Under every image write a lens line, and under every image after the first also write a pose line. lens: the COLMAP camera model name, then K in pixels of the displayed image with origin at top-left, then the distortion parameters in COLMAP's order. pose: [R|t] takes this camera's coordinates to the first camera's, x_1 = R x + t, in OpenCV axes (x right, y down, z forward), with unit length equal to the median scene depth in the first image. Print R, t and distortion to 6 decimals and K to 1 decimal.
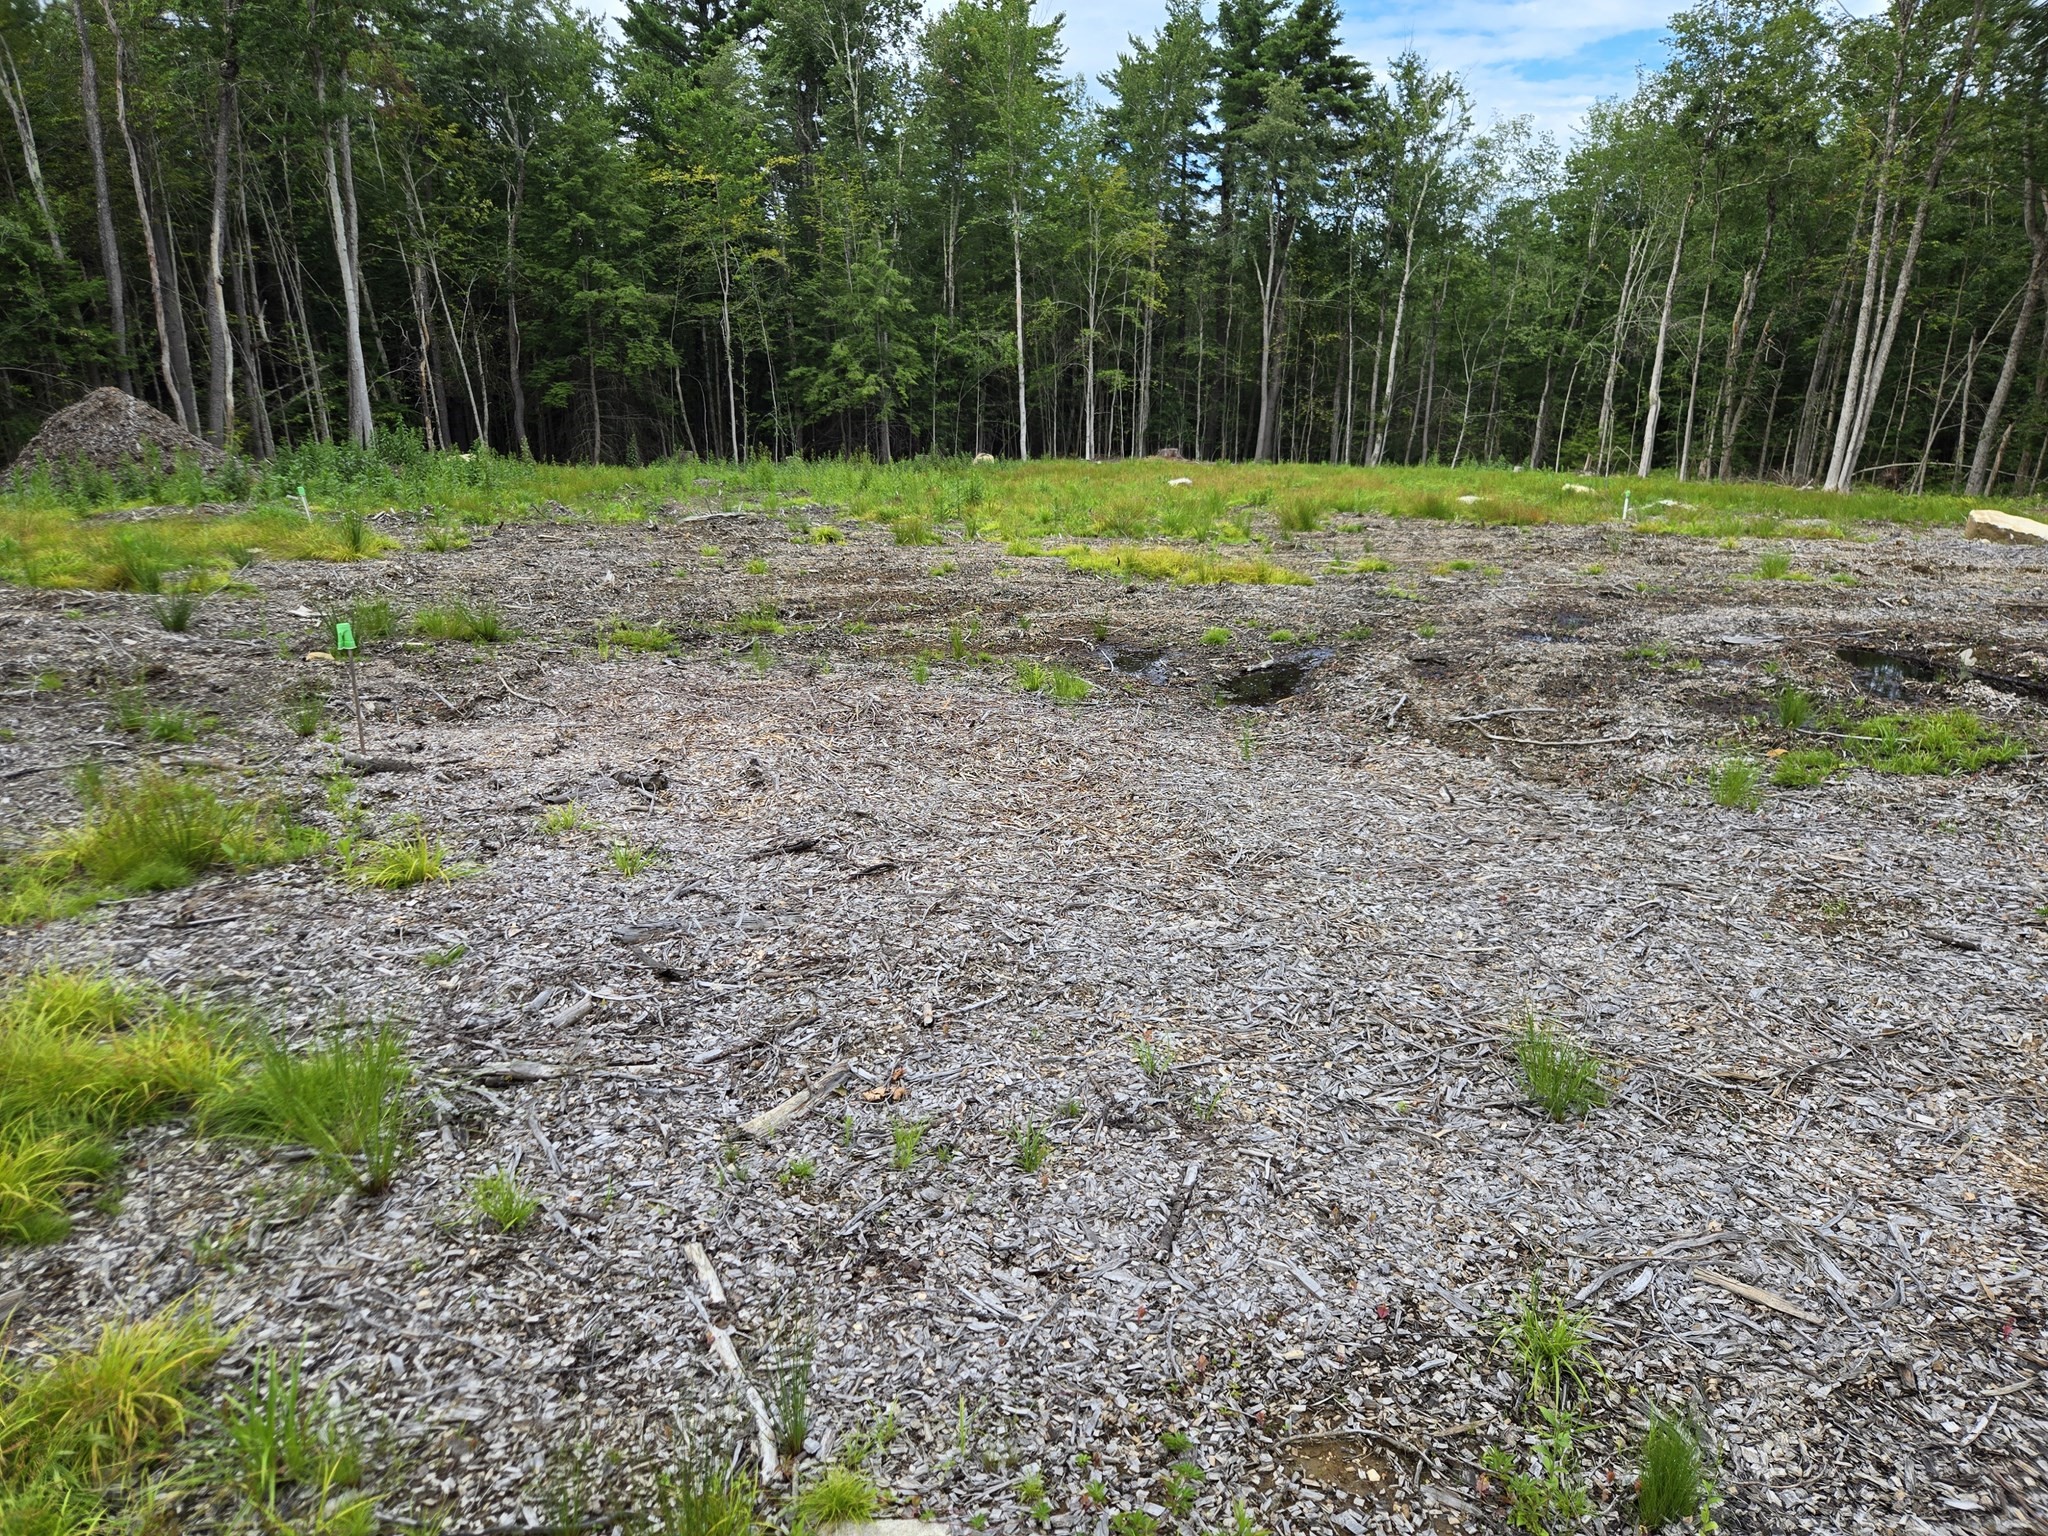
lens RADIAL K [[1370.5, 0, 1018.7], [0, 1370.5, 760.3], [0, 0, 1]] dist [0.073215, -0.052006]
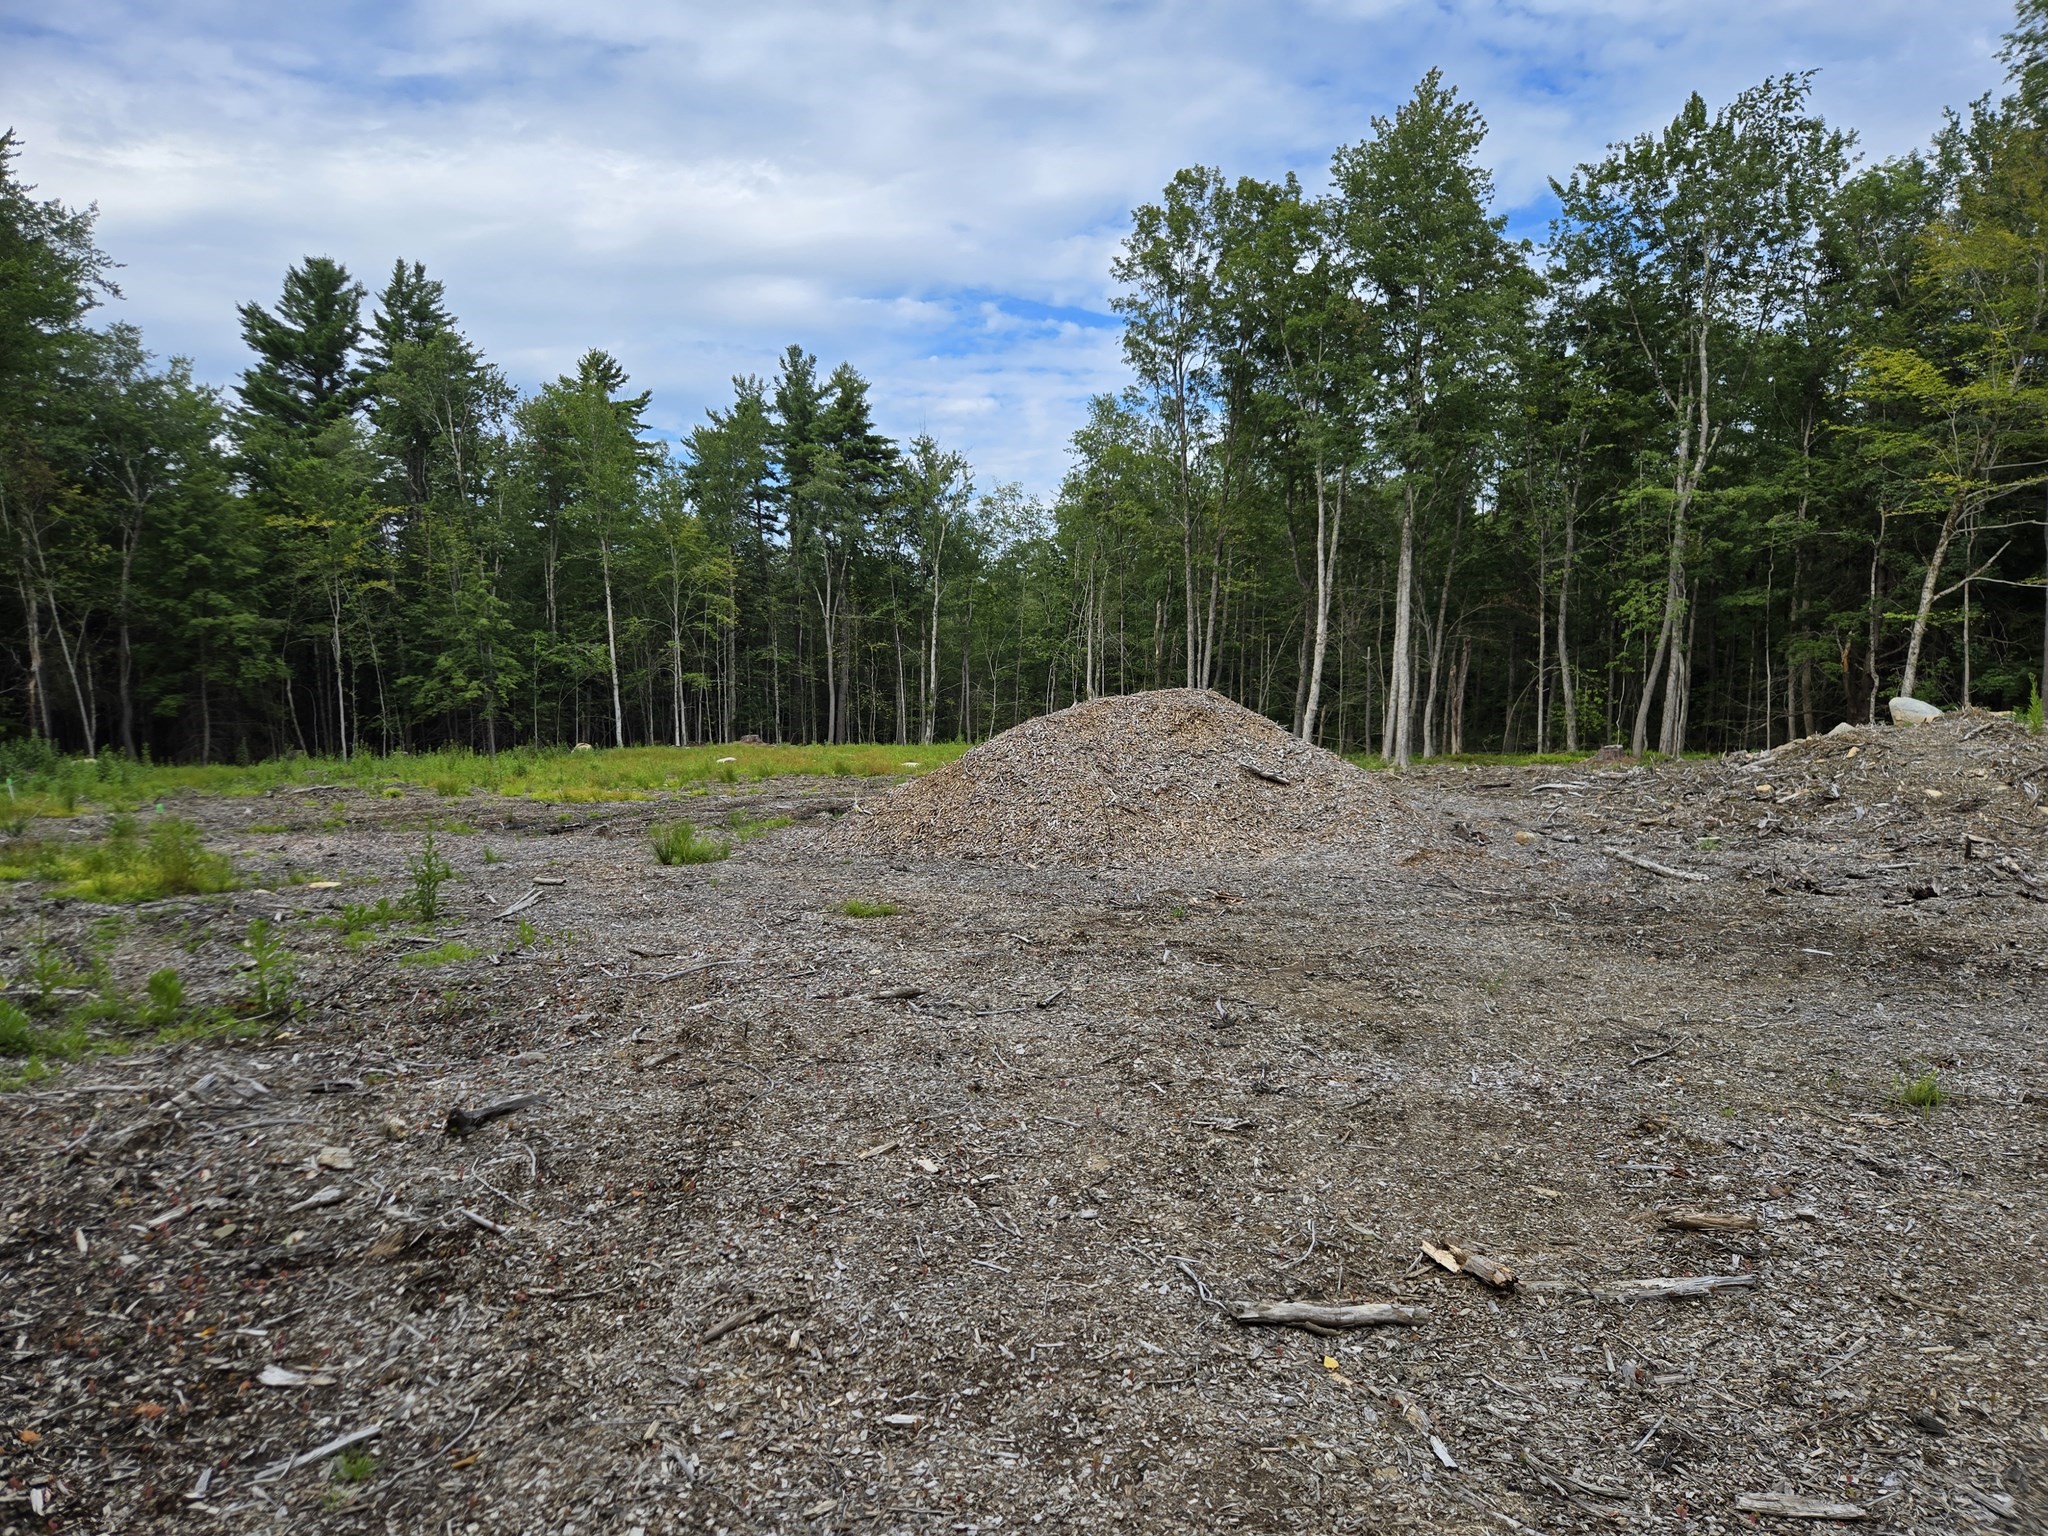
lens RADIAL K [[1370.5, 0, 1028.8], [0, 1370.5, 770.6], [0, 0, 1]] dist [0.073215, -0.052006]
pose [[0.967564, -0.036263, 0.250010, 0.044844], [0.084418, 0.979166, -0.184682, 0.044326], [-0.238105, 0.199797, 0.950467, -0.184929]]
